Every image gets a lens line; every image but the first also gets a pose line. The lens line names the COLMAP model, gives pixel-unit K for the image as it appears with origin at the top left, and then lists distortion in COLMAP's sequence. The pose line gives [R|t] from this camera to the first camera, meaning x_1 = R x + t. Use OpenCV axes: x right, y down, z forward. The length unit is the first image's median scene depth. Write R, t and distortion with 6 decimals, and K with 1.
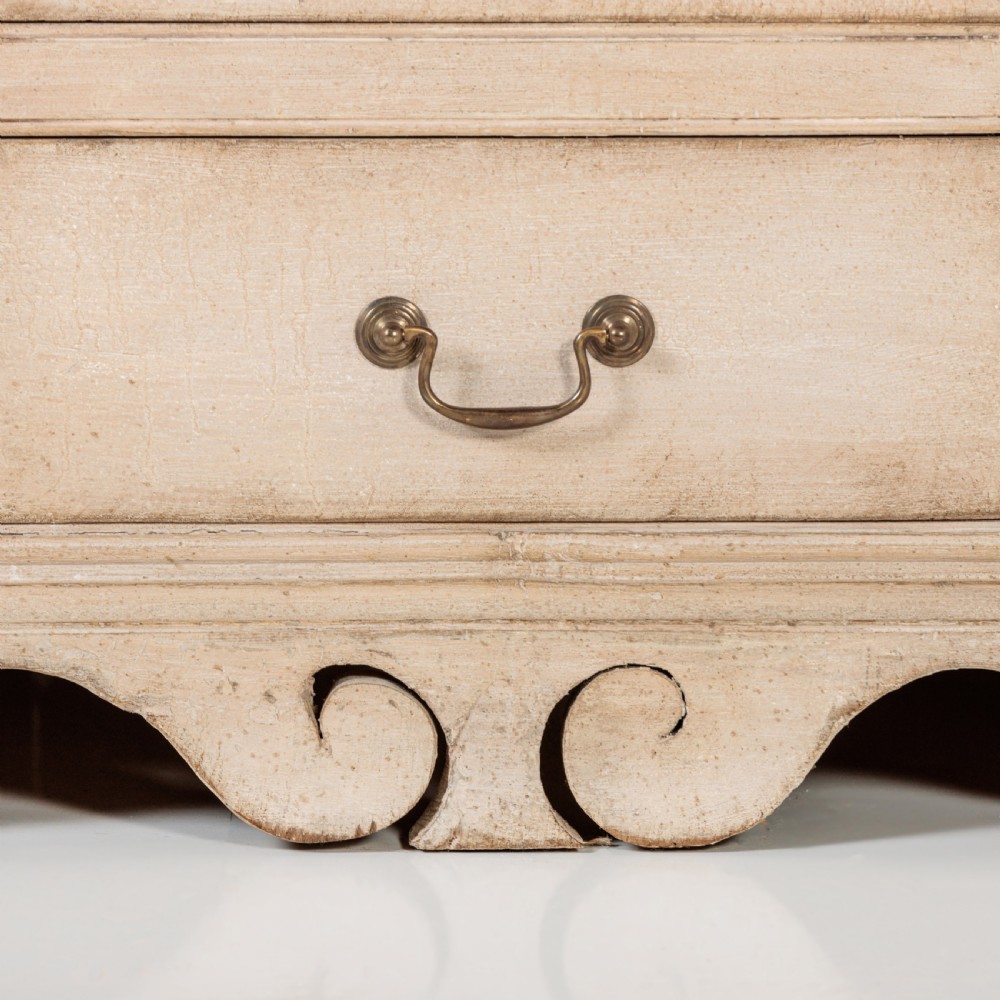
lens RADIAL K [[3517.7, 0, 501.0], [0, 3517.7, 415.8], [0, 0, 1]] dist [-0.103444, 0.026651]
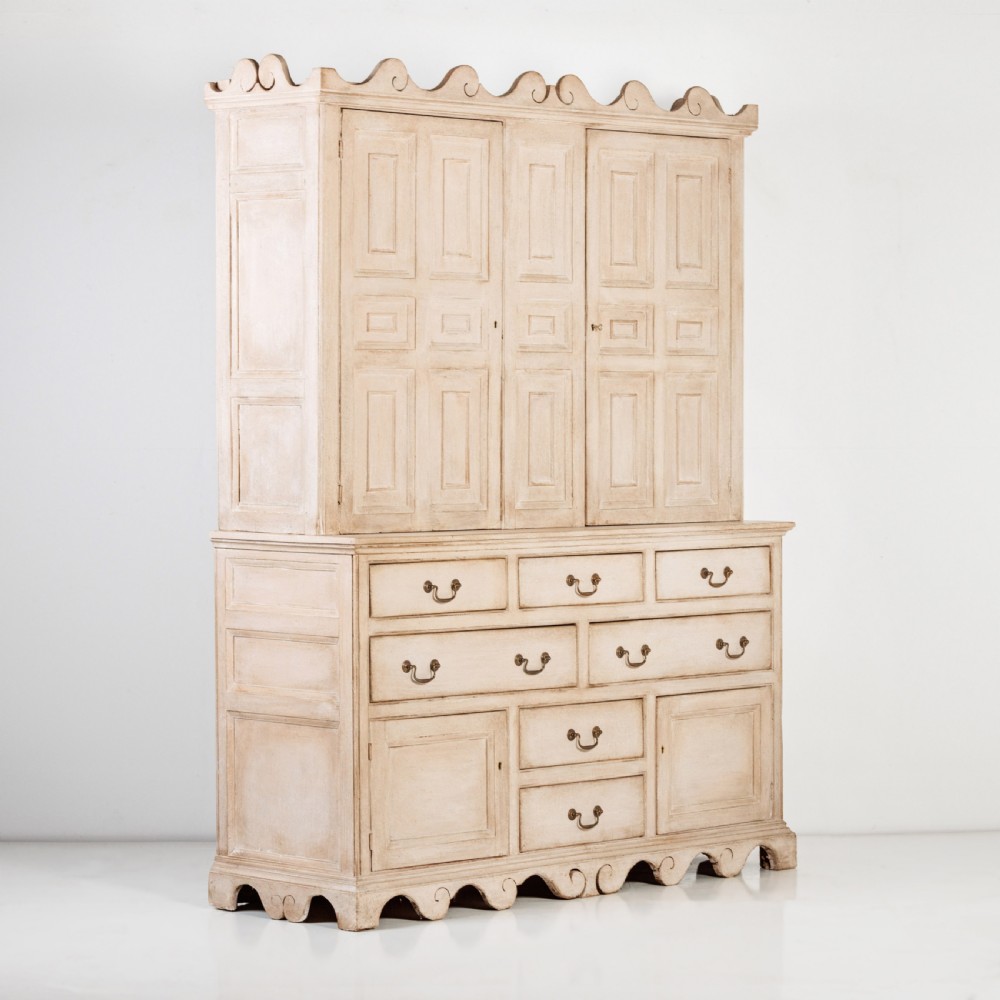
lens RADIAL K [[3517.7, 0, 501.0], [0, 3517.7, 415.8], [0, 0, 1]] dist [-0.103444, 0.026651]
pose [[0.699565, 0.001444, 0.714567, -4.506012], [0.078025, 0.993864, -0.078396, -0.244821], [-0.710296, 0.110597, 0.695160, -3.258138]]
